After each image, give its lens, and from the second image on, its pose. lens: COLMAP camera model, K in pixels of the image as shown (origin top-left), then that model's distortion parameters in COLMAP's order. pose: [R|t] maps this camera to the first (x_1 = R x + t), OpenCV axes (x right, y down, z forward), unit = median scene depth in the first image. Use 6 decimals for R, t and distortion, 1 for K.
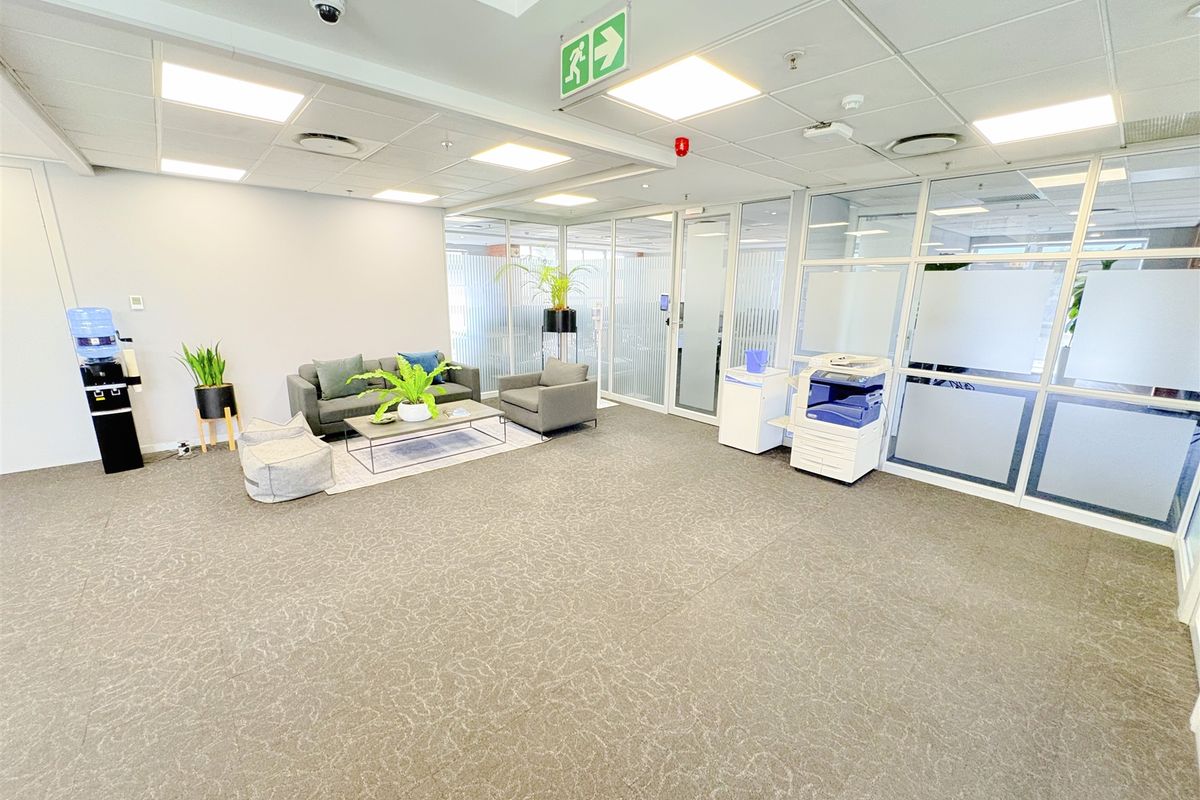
lens RADIAL K [[477.7, 0, 602.3], [0, 477.7, 399.8], [0, 0, 1]] dist [0.001026, 0.000115]
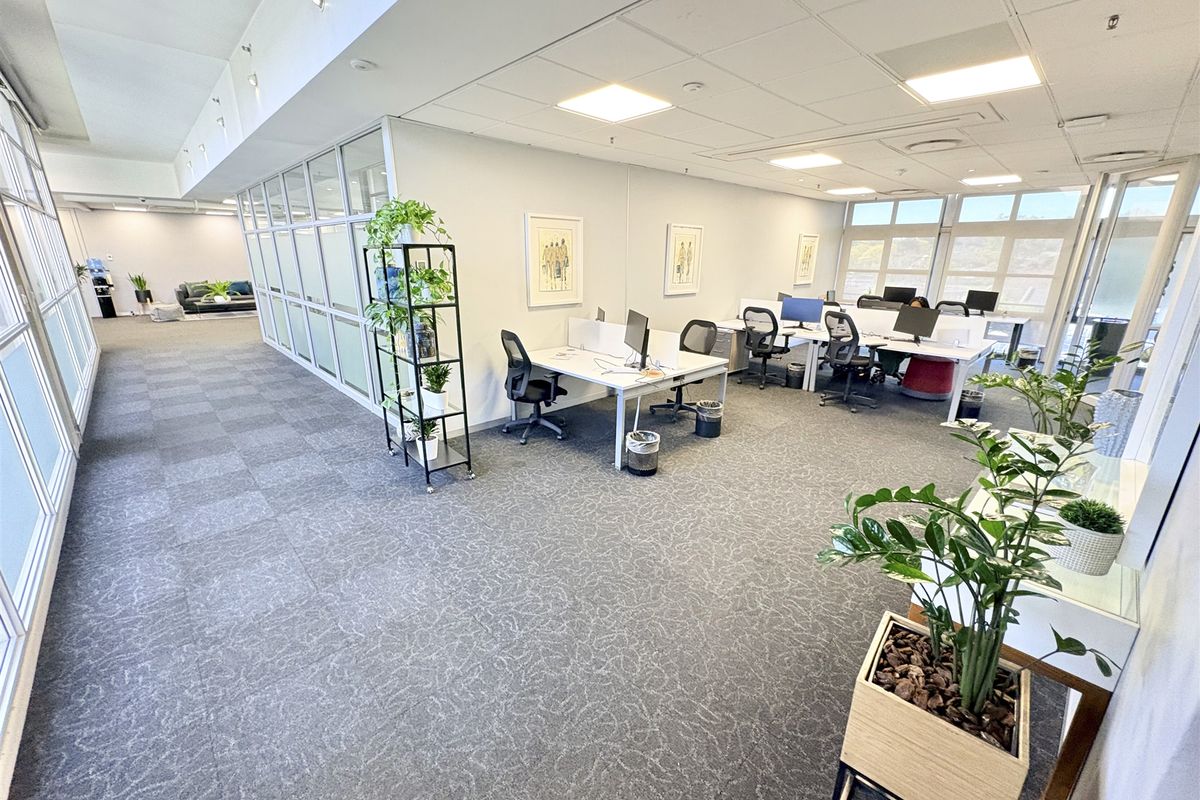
lens RADIAL K [[477.7, 0, 596.7], [0, 477.7, 397.2], [0, 0, 1]] dist [0.001026, 0.000115]
pose [[0.999892, -0.009238, -0.011434, 1.929427], [0.009982, 0.997710, 0.066890, 0.460167], [0.010790, -0.066997, 0.997695, -1.845372]]
